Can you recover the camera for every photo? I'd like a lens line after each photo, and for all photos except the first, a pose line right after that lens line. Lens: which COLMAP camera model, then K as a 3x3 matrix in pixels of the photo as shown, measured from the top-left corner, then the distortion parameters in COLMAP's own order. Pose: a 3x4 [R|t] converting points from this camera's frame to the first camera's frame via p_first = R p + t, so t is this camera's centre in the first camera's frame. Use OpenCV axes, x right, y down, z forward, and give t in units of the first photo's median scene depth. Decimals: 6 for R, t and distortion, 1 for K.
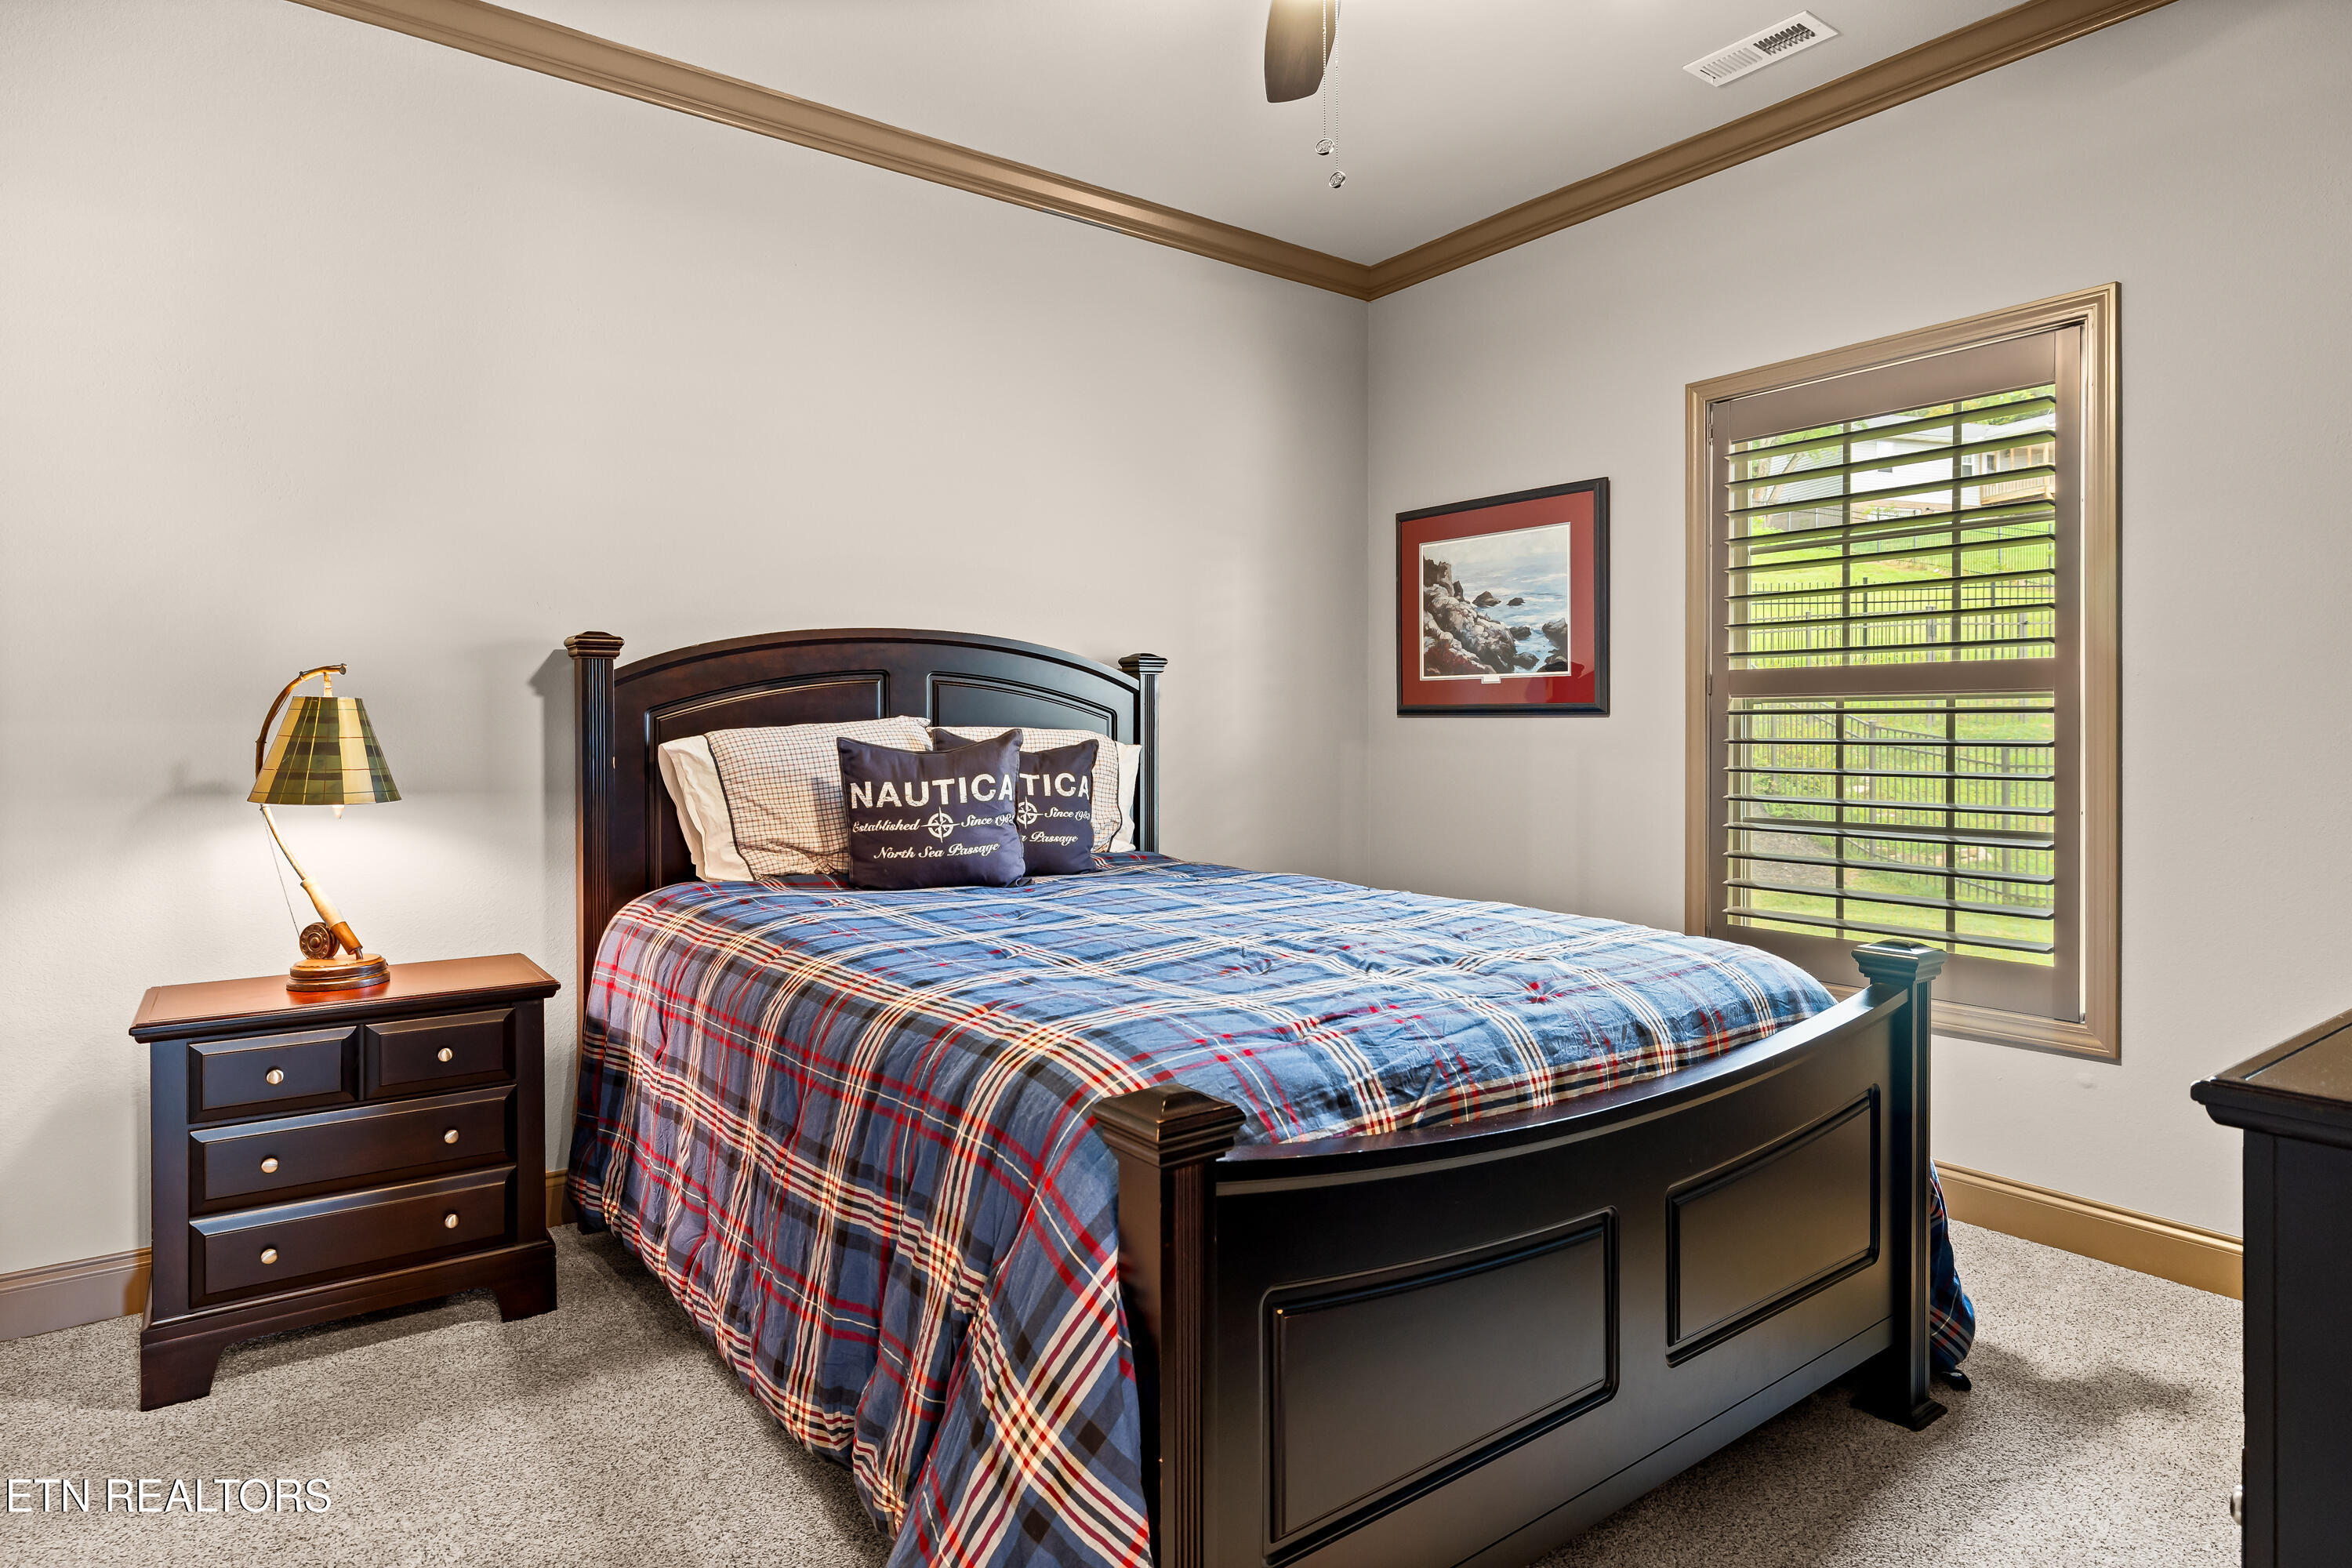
lens RADIAL K [[1290.2, 0, 1176.0], [0, 1290.2, 784.0], [0, 0, 1]] dist [0.001839, 0.000200]
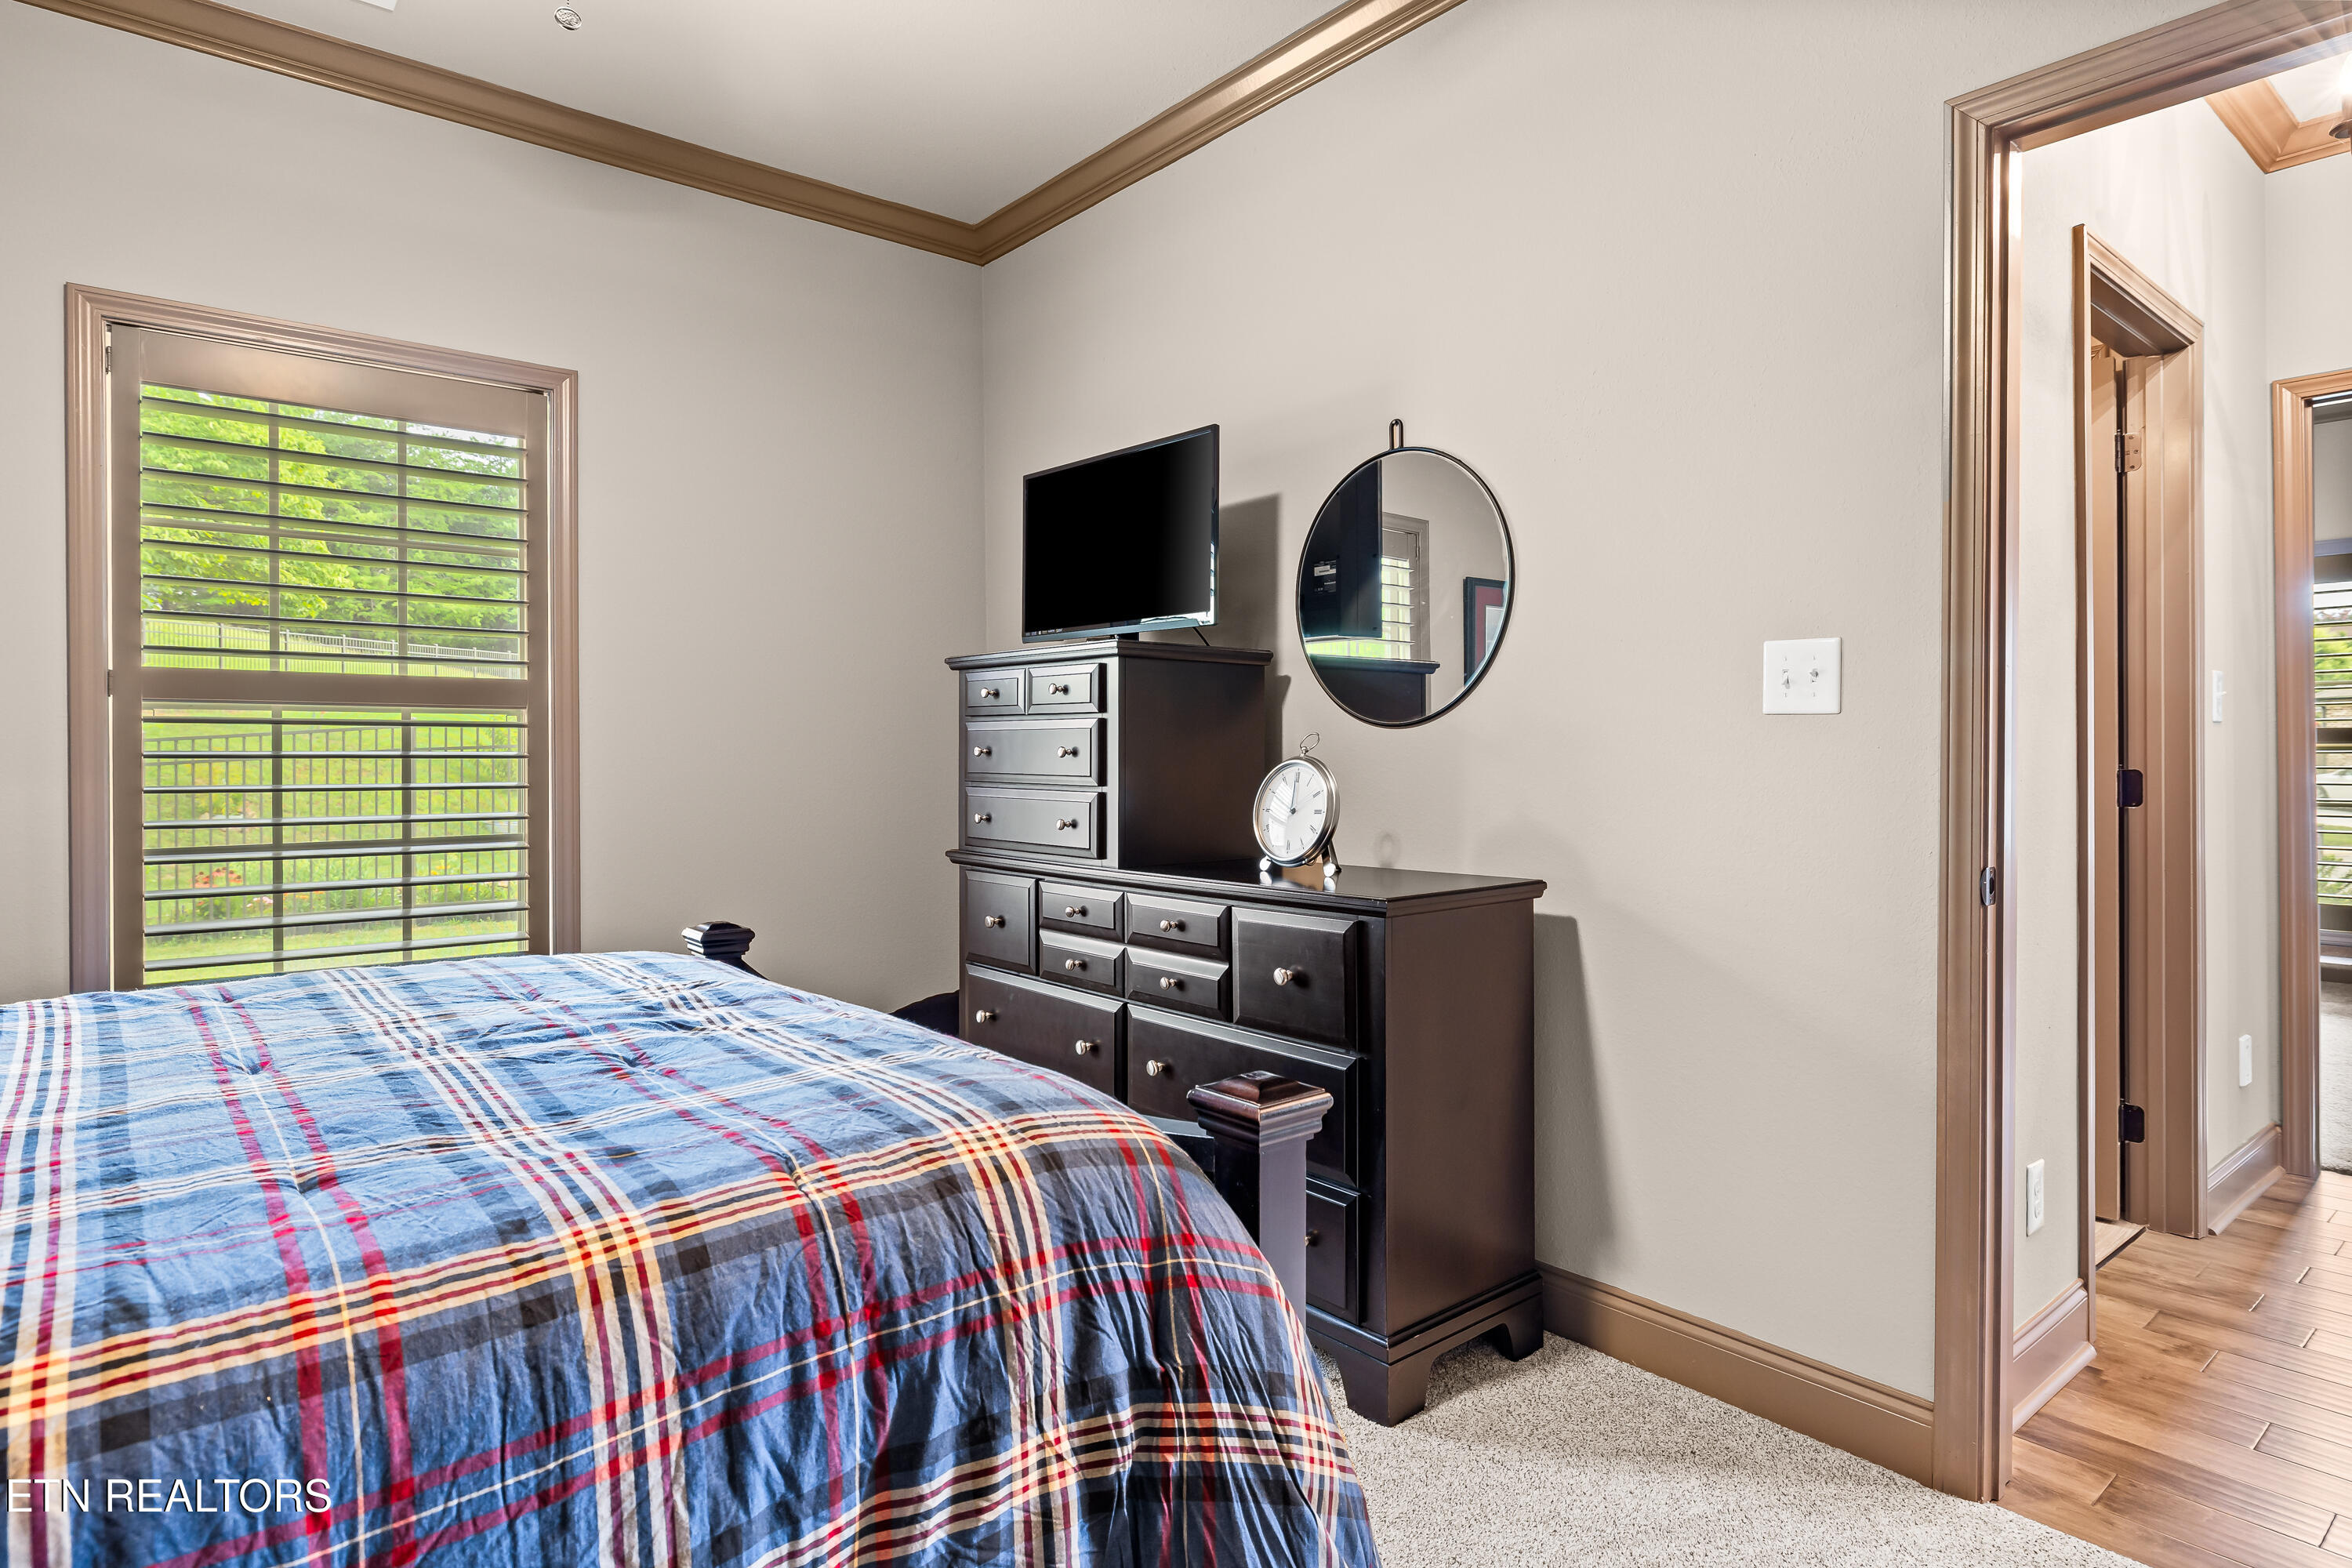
lens RADIAL K [[1290.2, 0, 1176.0], [0, 1290.2, 784.0], [0, 0, 1]] dist [0.001839, 0.000200]
pose [[-0.055789, -0.029786, 0.997998, -0.434720], [0.036387, 0.998830, 0.031845, -0.018950], [-0.997779, 0.038091, -0.054640, 0.434782]]
